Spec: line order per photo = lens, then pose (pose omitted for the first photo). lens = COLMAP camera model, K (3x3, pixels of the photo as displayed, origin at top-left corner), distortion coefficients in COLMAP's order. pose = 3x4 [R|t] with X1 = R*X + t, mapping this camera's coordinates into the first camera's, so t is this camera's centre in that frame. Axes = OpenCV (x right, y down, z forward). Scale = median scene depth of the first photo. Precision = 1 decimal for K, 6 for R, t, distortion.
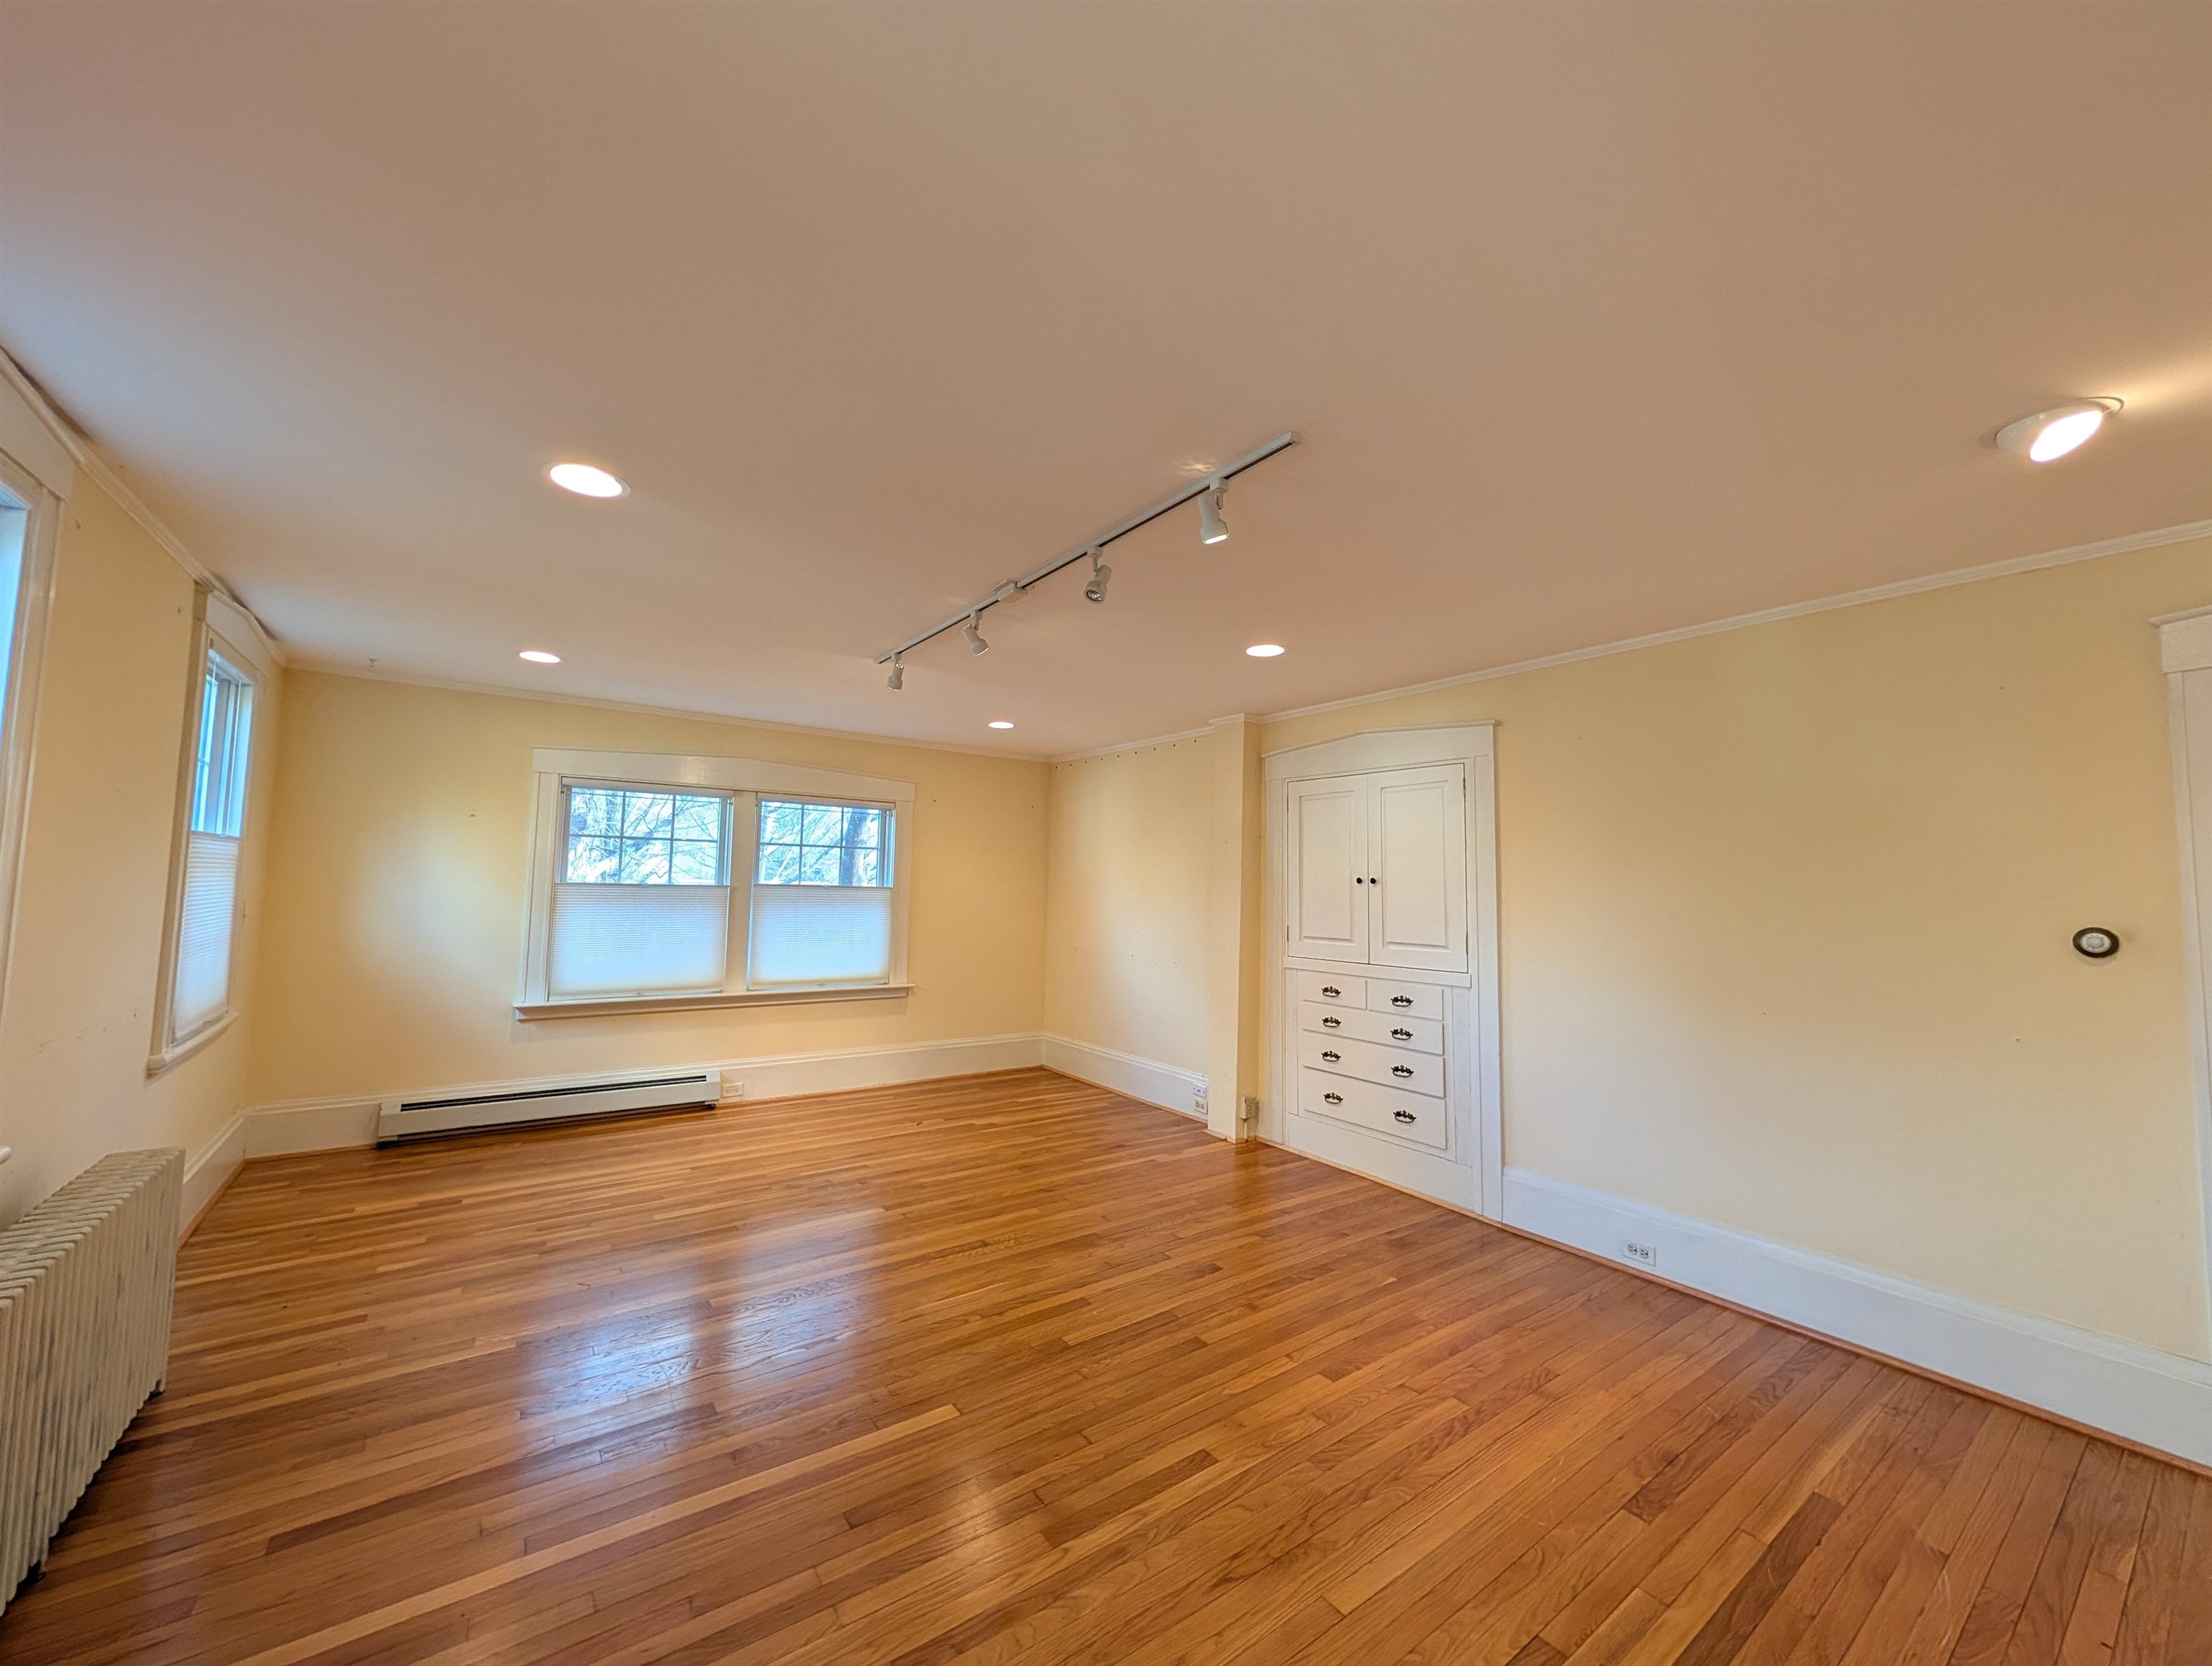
lens RADIAL K [[850.0, 0, 1103.4], [0, 850.0, 837.2], [0, 0, 1]] dist [0.001846, -0.000838]
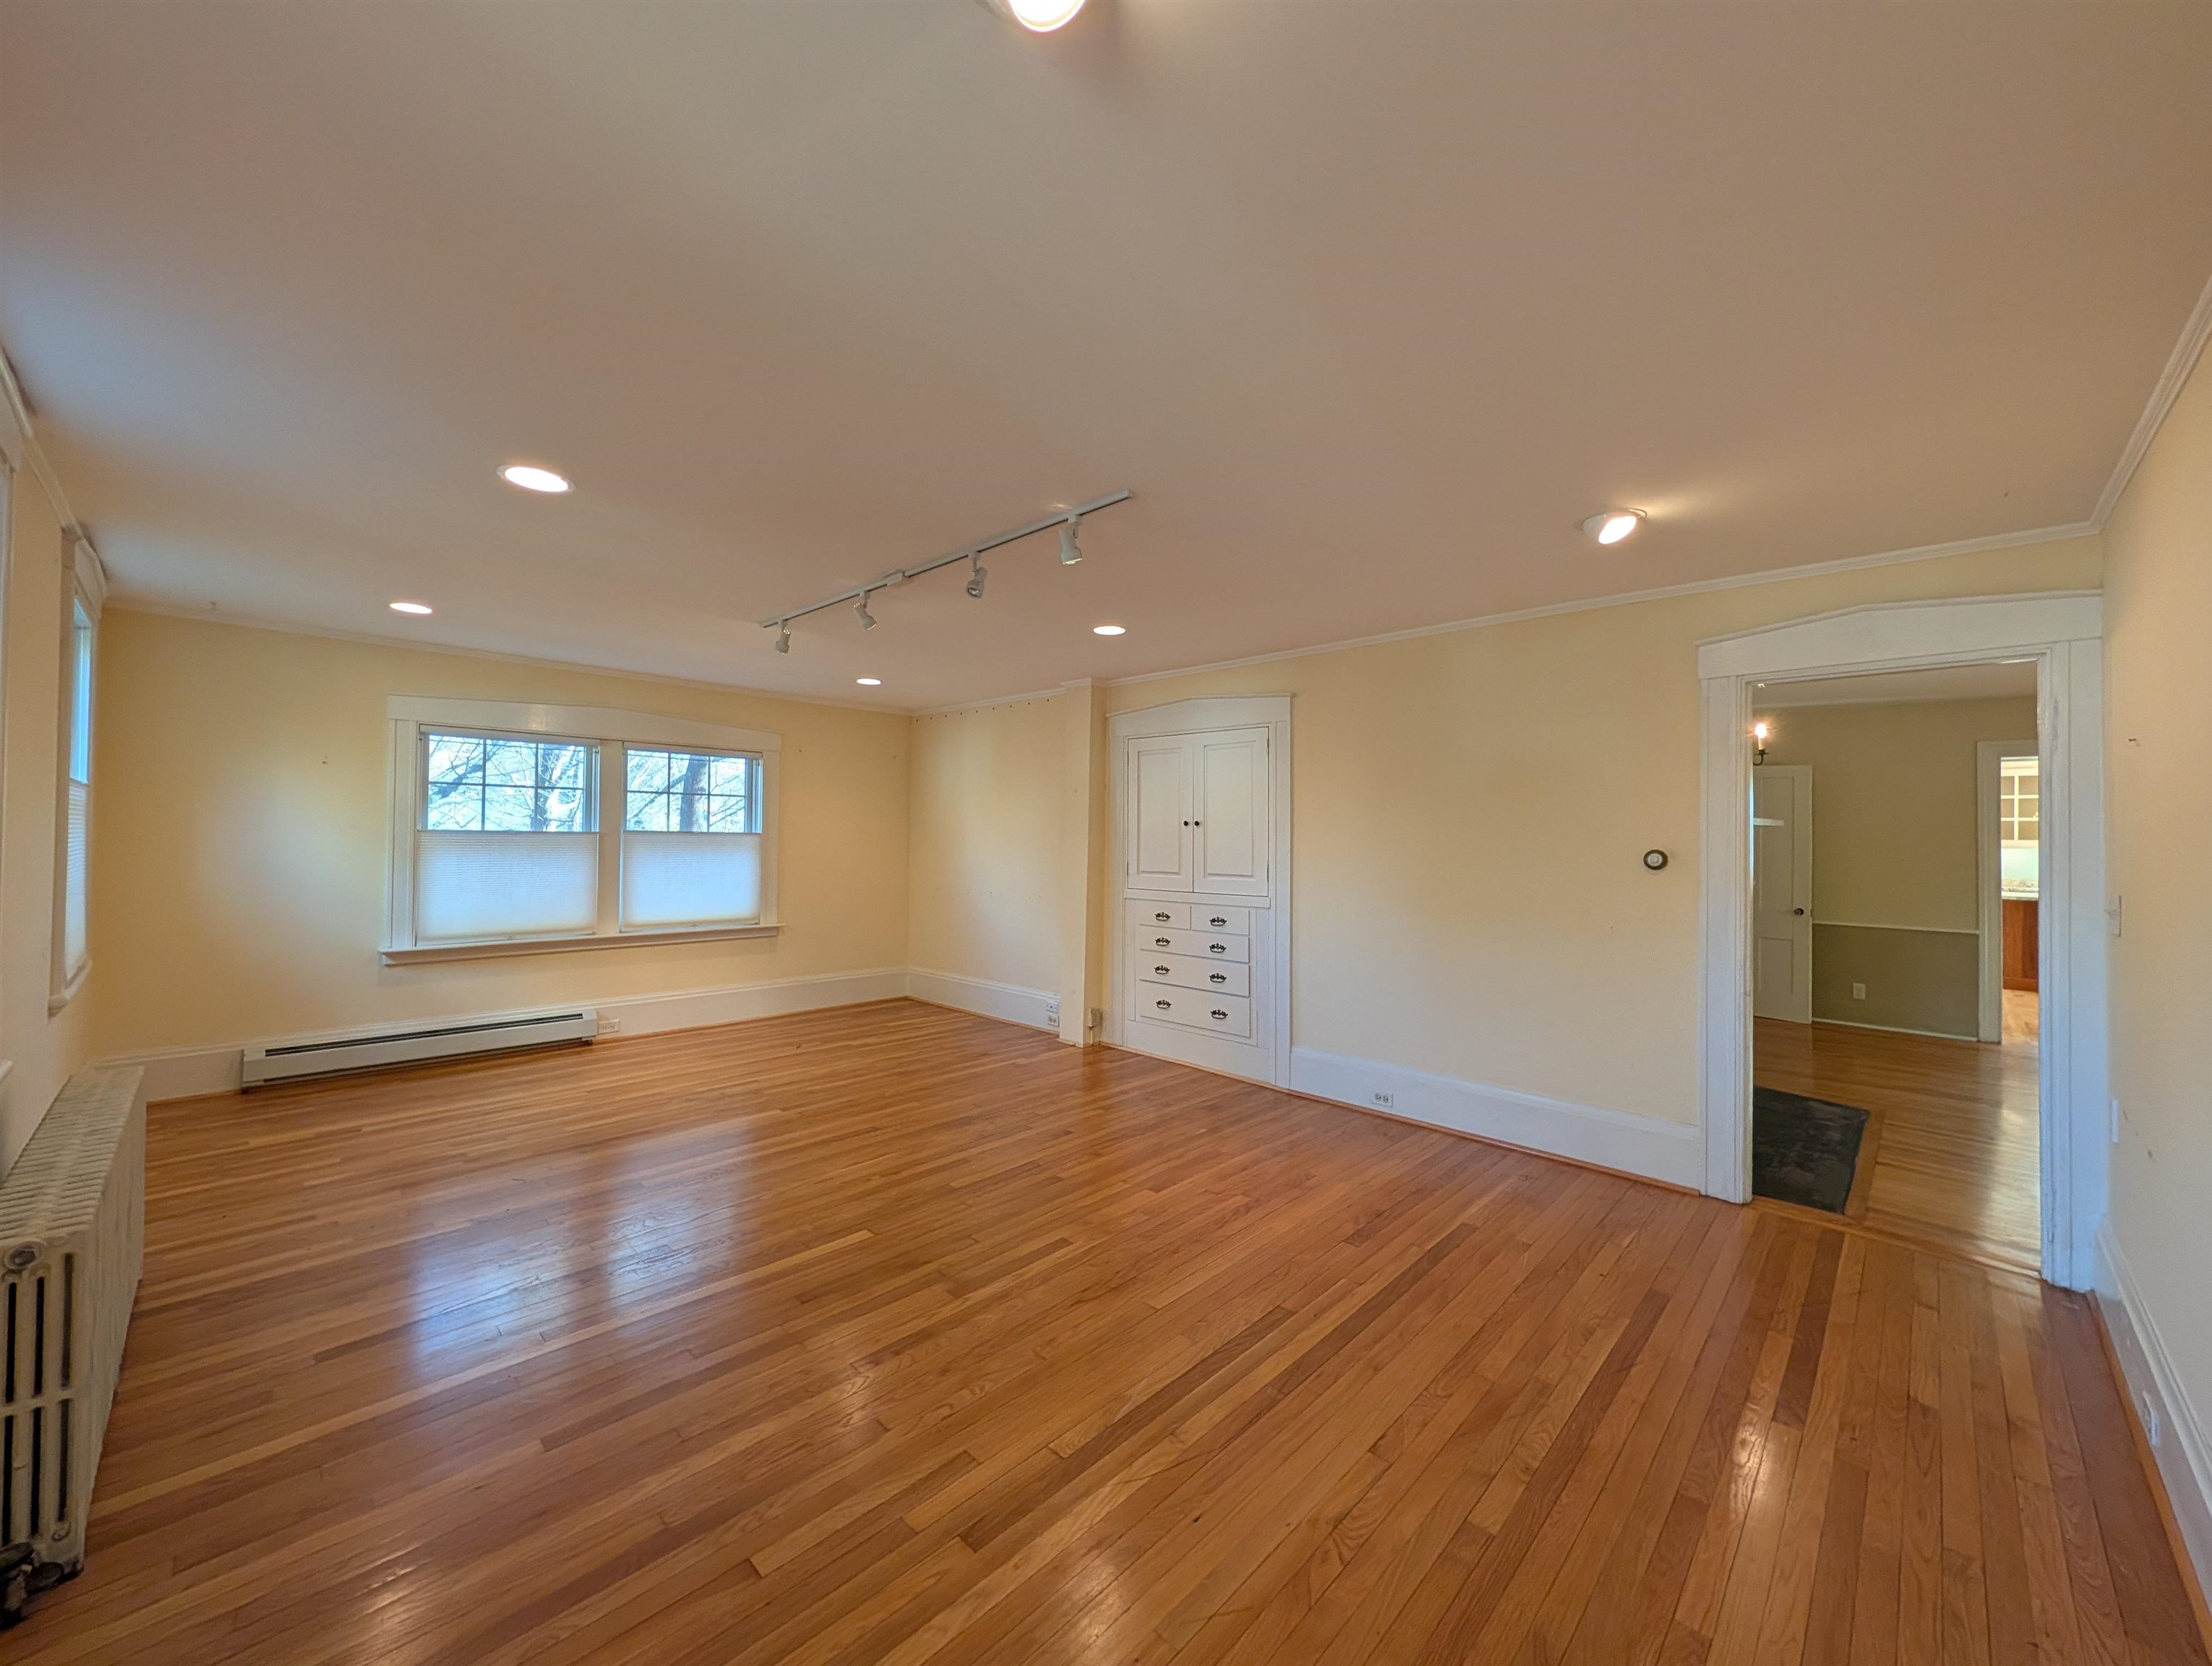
lens RADIAL K [[850.0, 0, 1102.5], [0, 850.0, 837.6], [0, 0, 1]] dist [0.001846, -0.000838]
pose [[0.983831, -0.007872, 0.178928, -0.030347], [-0.003177, 0.998109, 0.061381, -0.002069], [-0.179073, -0.060957, 0.981946, -0.163919]]
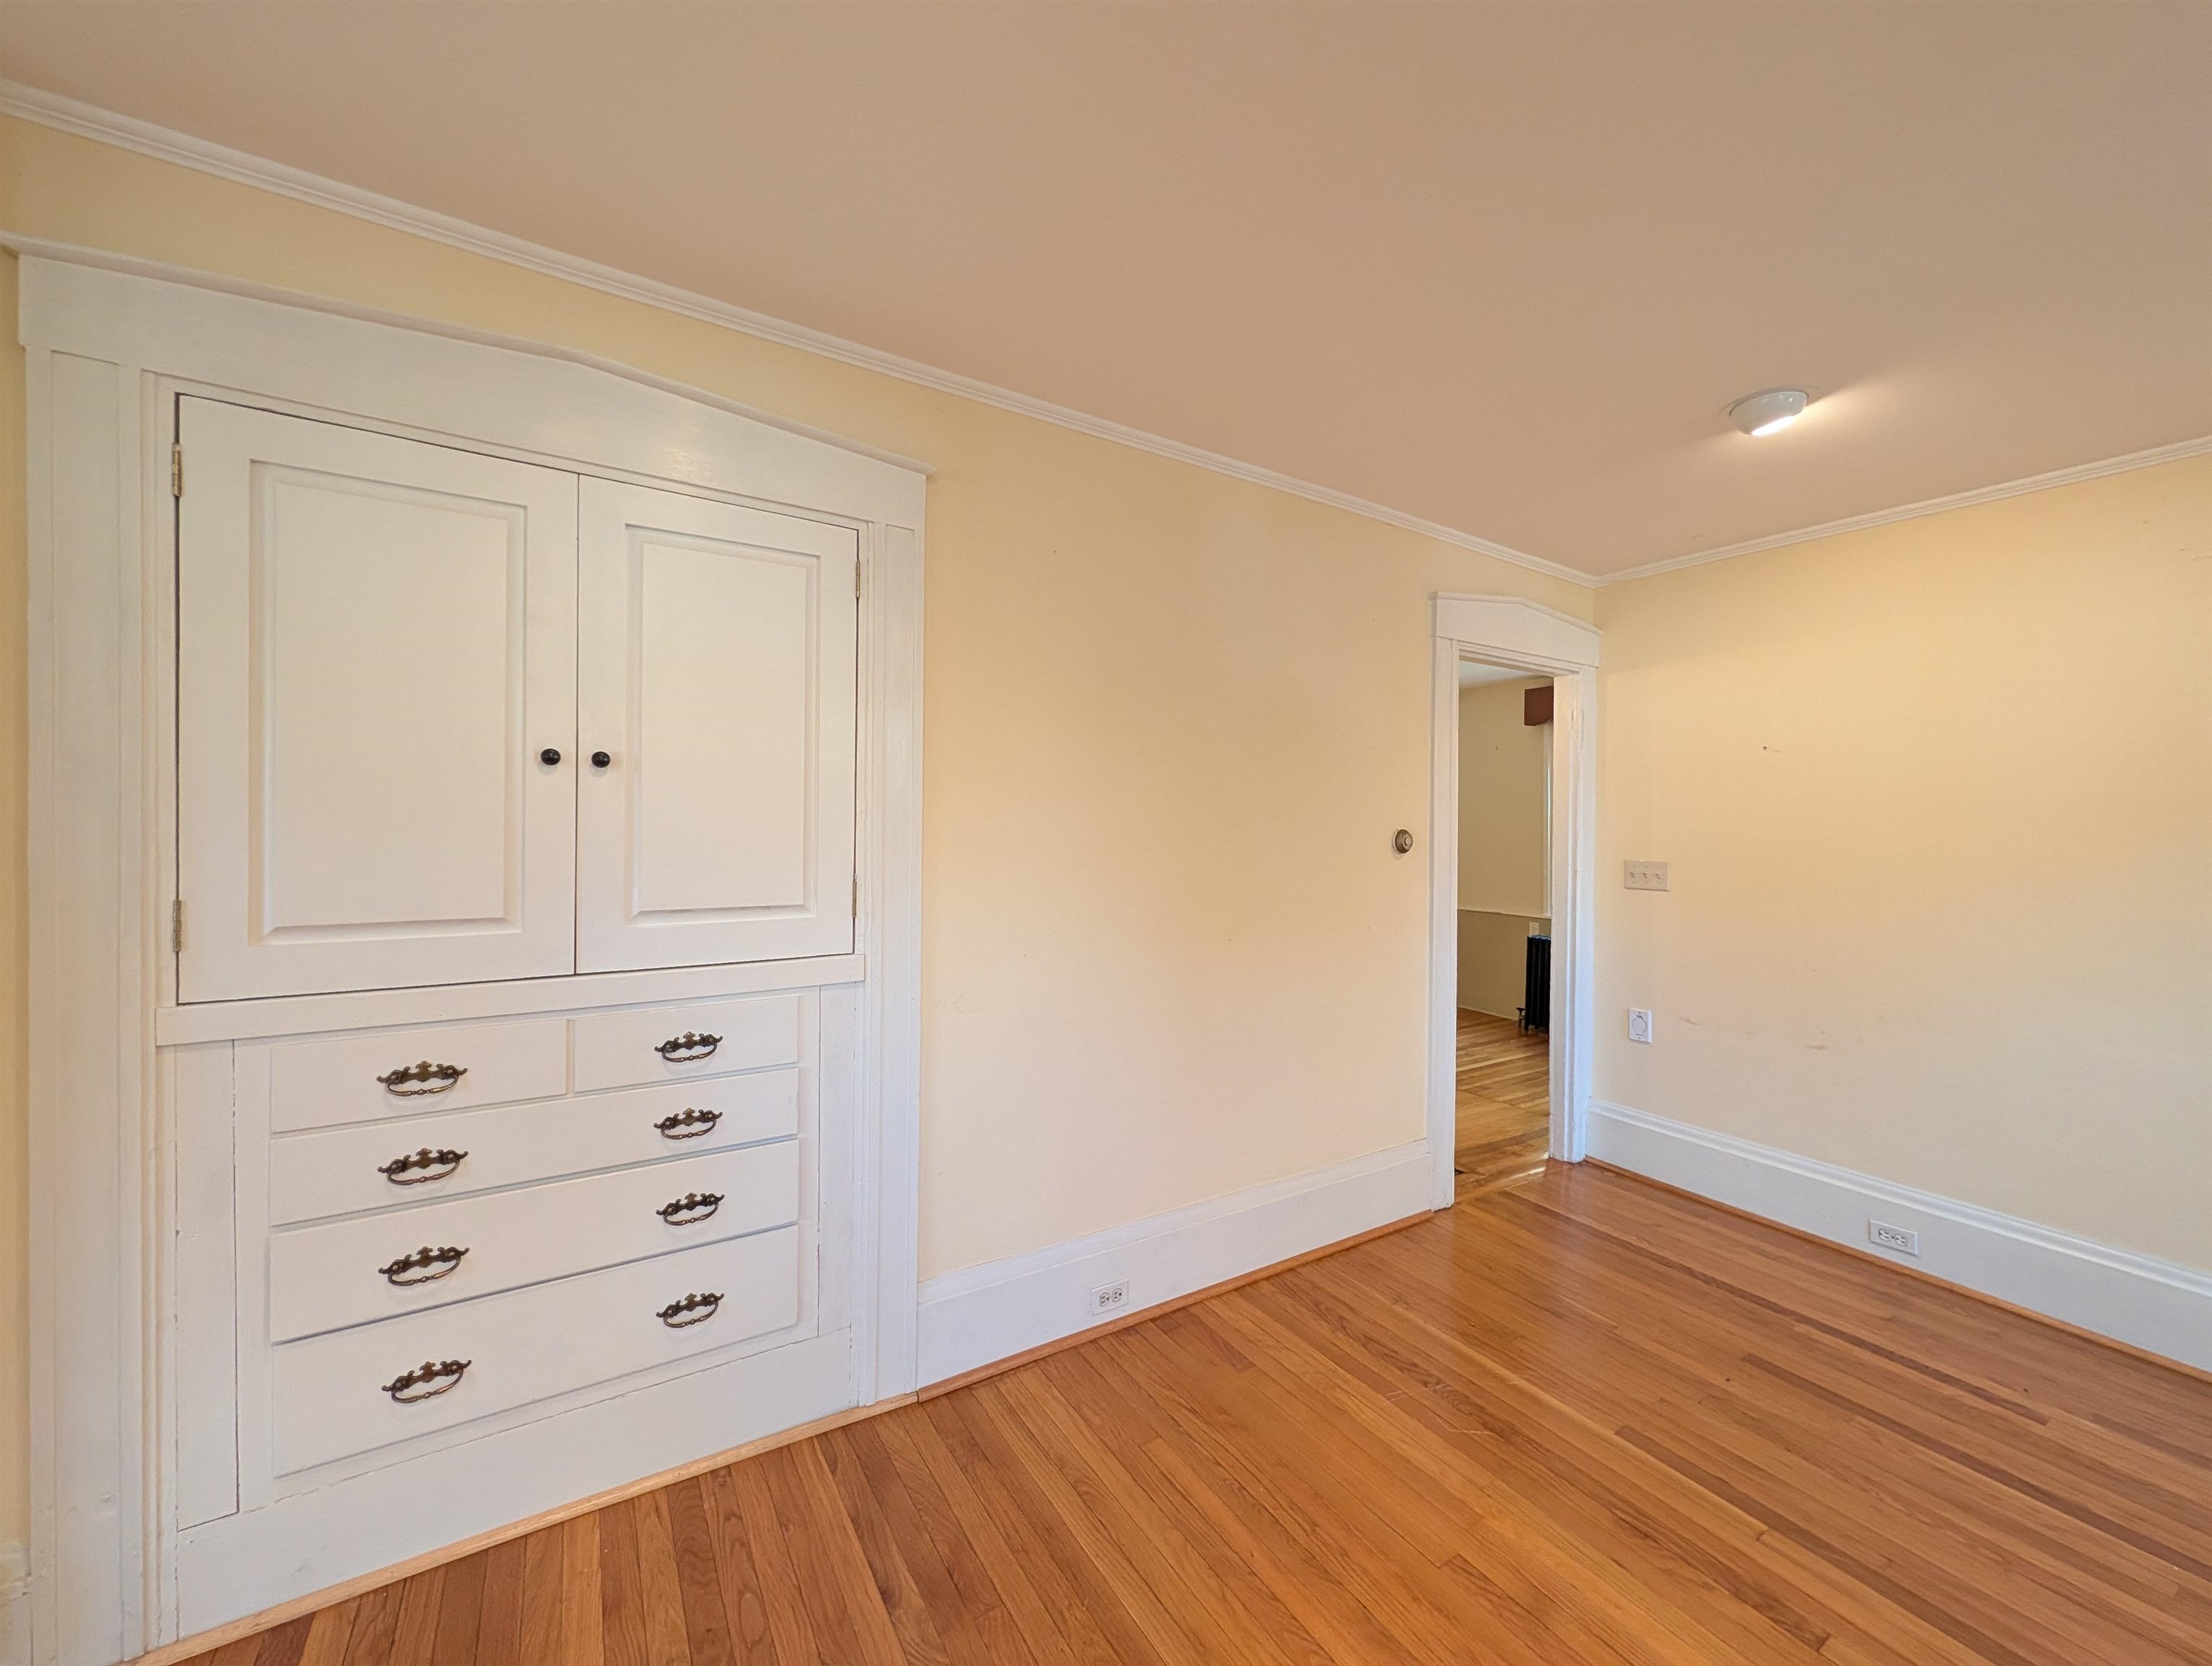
lens RADIAL K [[850.0, 0, 1109.6], [0, 850.0, 835.0], [0, 0, 1]] dist [0.001846, -0.000838]
pose [[0.057308, -0.028428, 0.997952, -0.058292], [-0.070636, 0.996974, 0.032456, 0.059166], [-0.995855, -0.072351, 0.055126, 0.776746]]
